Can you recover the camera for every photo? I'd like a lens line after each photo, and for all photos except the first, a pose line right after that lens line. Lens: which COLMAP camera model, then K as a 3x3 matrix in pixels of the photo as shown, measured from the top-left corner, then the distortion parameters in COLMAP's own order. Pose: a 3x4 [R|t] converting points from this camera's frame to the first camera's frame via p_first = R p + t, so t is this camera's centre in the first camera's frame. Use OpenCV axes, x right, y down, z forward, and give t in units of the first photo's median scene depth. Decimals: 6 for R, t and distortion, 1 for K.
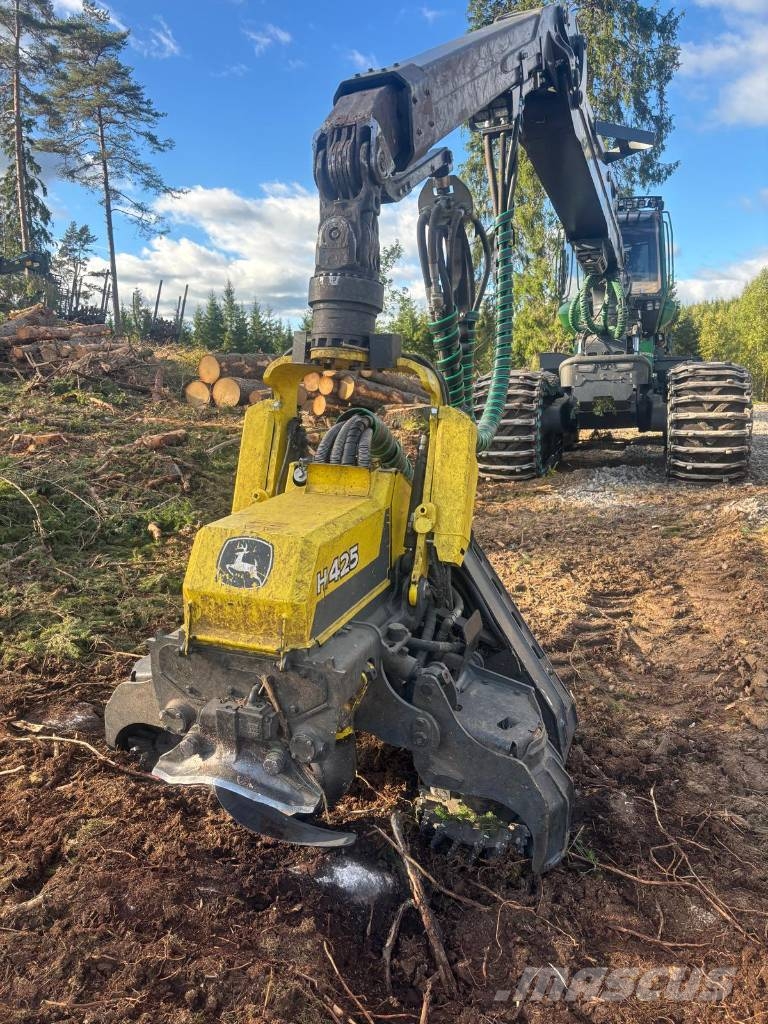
lens RADIAL K [[788.3, 0, 388.3], [0, 788.3, 516.0], [0, 0, 1]] dist [0.069455, -0.105898]
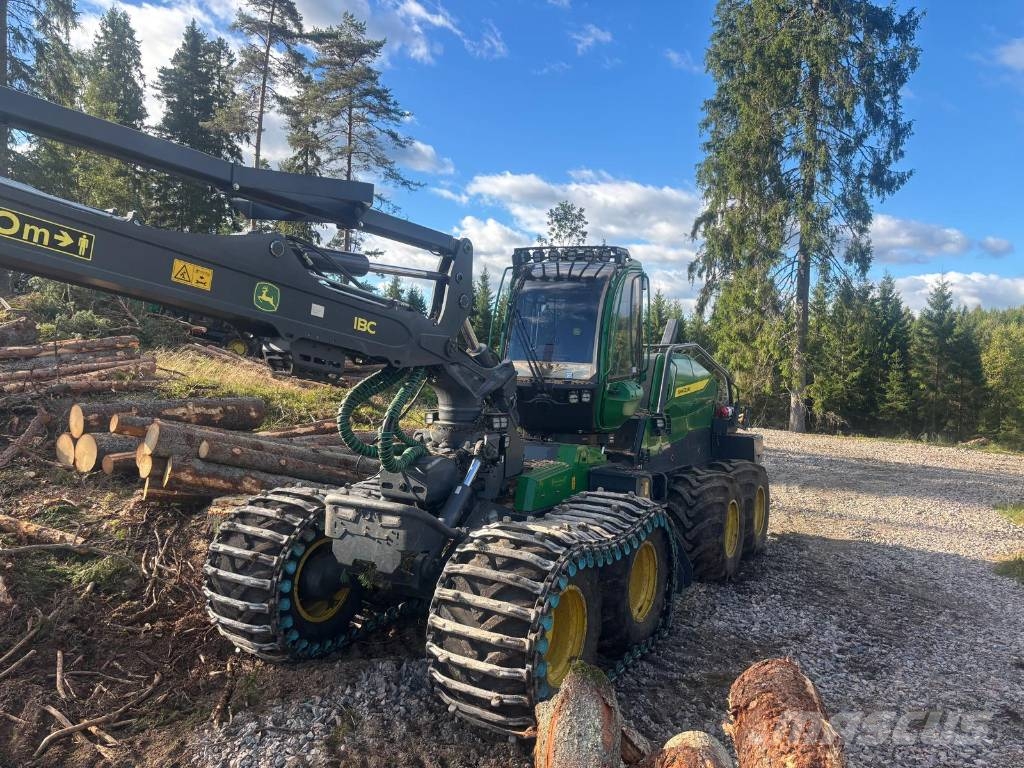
lens RADIAL K [[790.5, 0, 523.2], [0, 790.5, 362.4], [0, 0, 1]] dist [-0.000701, -0.002046]
pose [[0.974472, 0.071455, -0.212836, 0.503450], [-0.103786, 0.983999, -0.144829, -0.221941], [0.199082, 0.163221, 0.966295, 0.368258]]
